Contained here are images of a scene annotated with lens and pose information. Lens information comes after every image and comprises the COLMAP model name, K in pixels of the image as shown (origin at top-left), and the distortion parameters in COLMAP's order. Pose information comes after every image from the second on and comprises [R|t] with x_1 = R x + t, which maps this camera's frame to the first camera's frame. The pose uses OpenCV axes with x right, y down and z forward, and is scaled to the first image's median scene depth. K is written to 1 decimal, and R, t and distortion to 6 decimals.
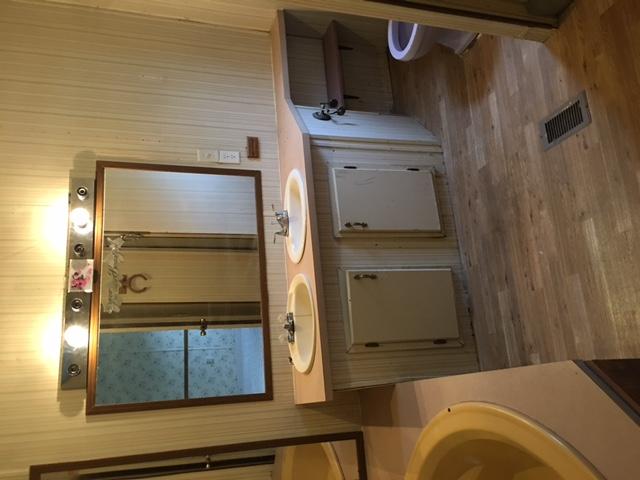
lens RADIAL K [[545.6, 0, 321.5], [0, 545.6, 238.3], [0, 0, 1]] dist [0.041025, -0.011726]
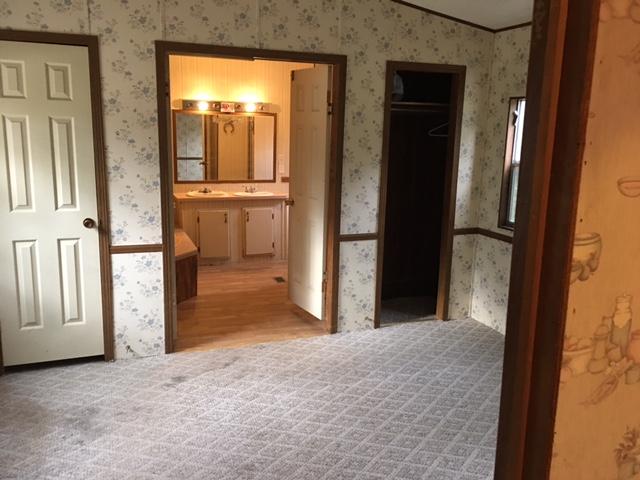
lens RADIAL K [[545.6, 0, 319.2], [0, 545.6, 239.2], [0, 0, 1]] dist [0.041025, -0.011726]
pose [[0.012235, 0.993295, -0.114959, 0.430082], [-0.998059, 0.005110, -0.062067, -0.182506], [-0.061063, 0.115495, 0.991429, -1.368721]]
